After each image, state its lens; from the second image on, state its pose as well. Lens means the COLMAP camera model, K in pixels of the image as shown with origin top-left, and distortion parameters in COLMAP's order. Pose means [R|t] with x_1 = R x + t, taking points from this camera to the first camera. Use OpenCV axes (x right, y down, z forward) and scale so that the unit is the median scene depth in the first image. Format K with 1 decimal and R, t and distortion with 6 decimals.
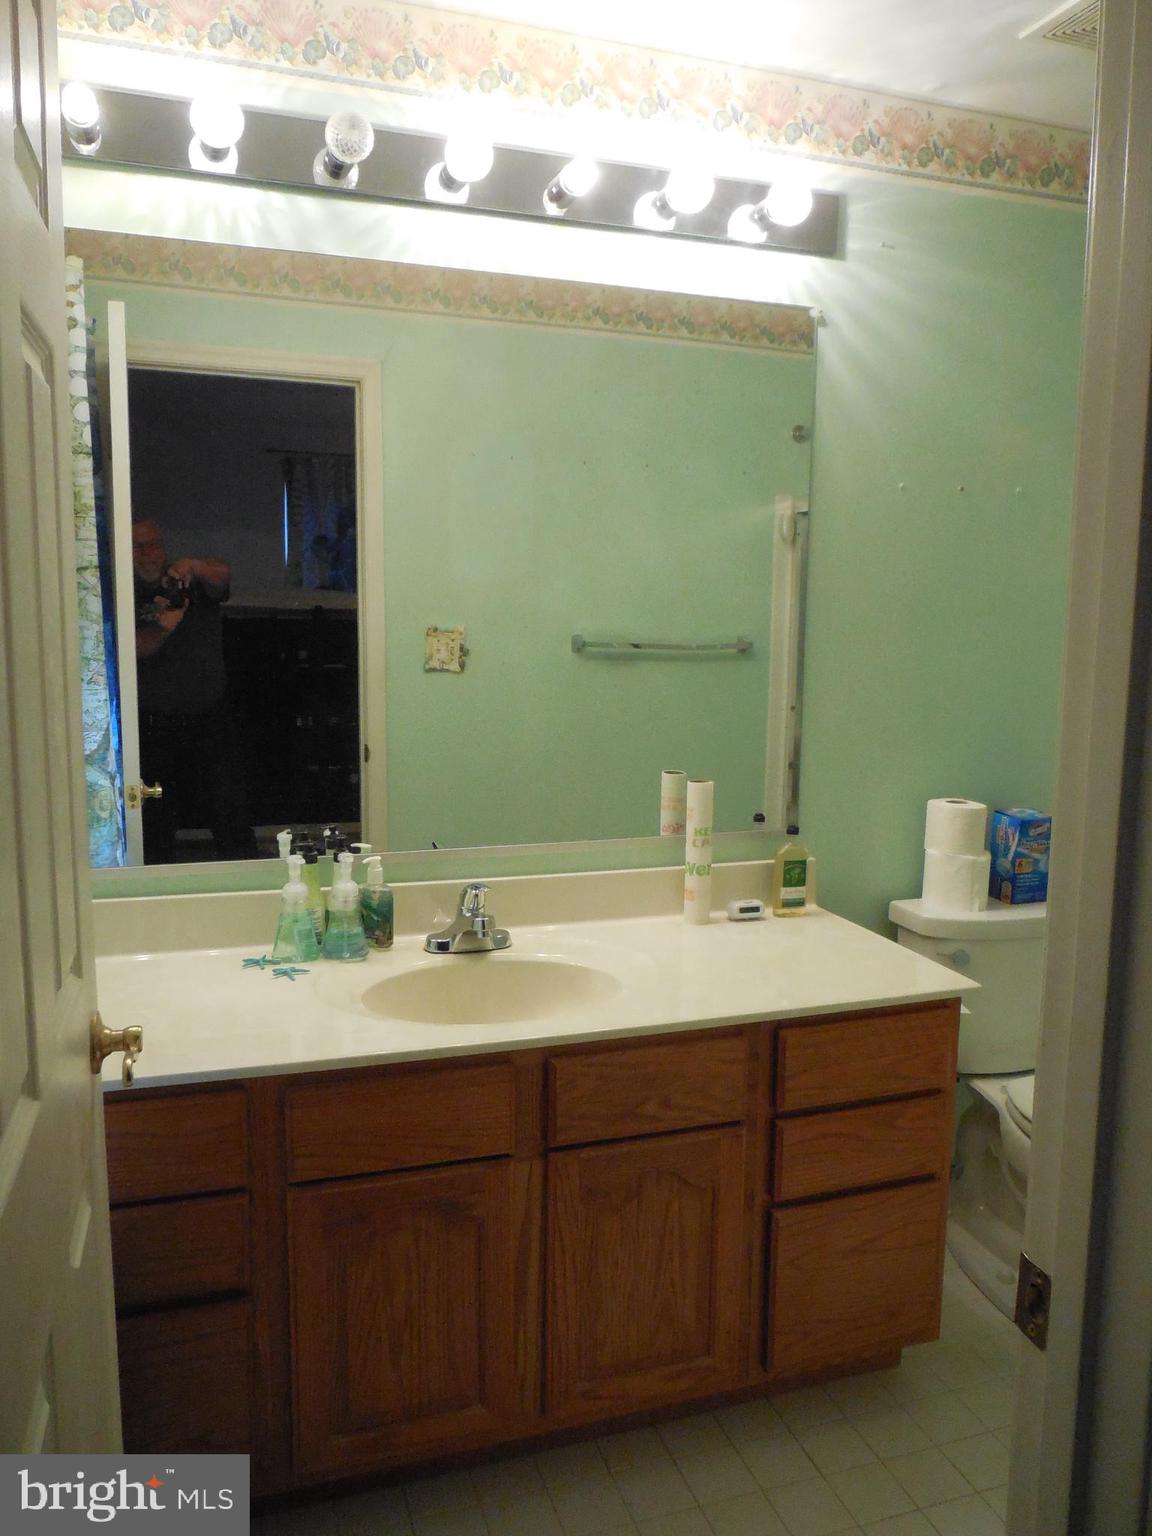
lens RADIAL K [[1134.2, 0, 576.0], [0, 1134.2, 768.0], [0, 0, 1]] dist [-0.015616, -0.007896]
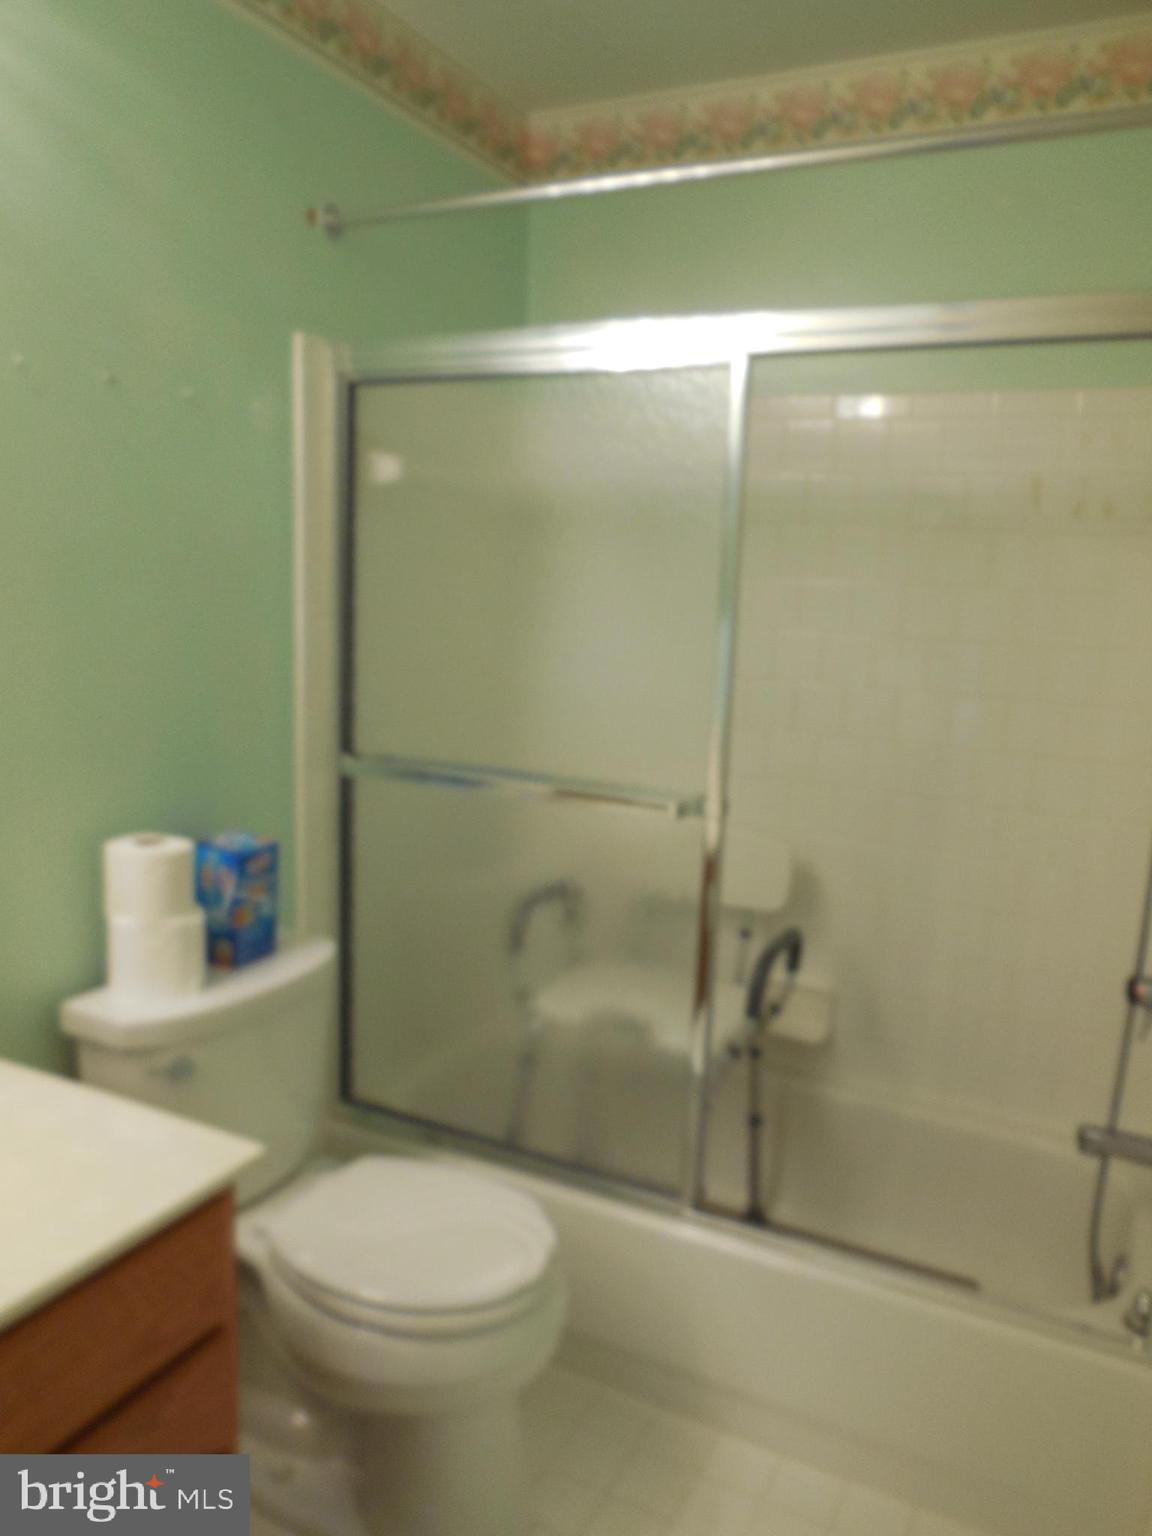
lens RADIAL K [[1134.2, 0, 576.0], [0, 1134.2, 768.0], [0, 0, 1]] dist [-0.015616, -0.007896]
pose [[0.704248, -0.098201, 0.703129, 0.041666], [0.064357, 0.995140, 0.074525, -0.049500], [-0.707031, -0.007233, 0.707146, 0.335383]]
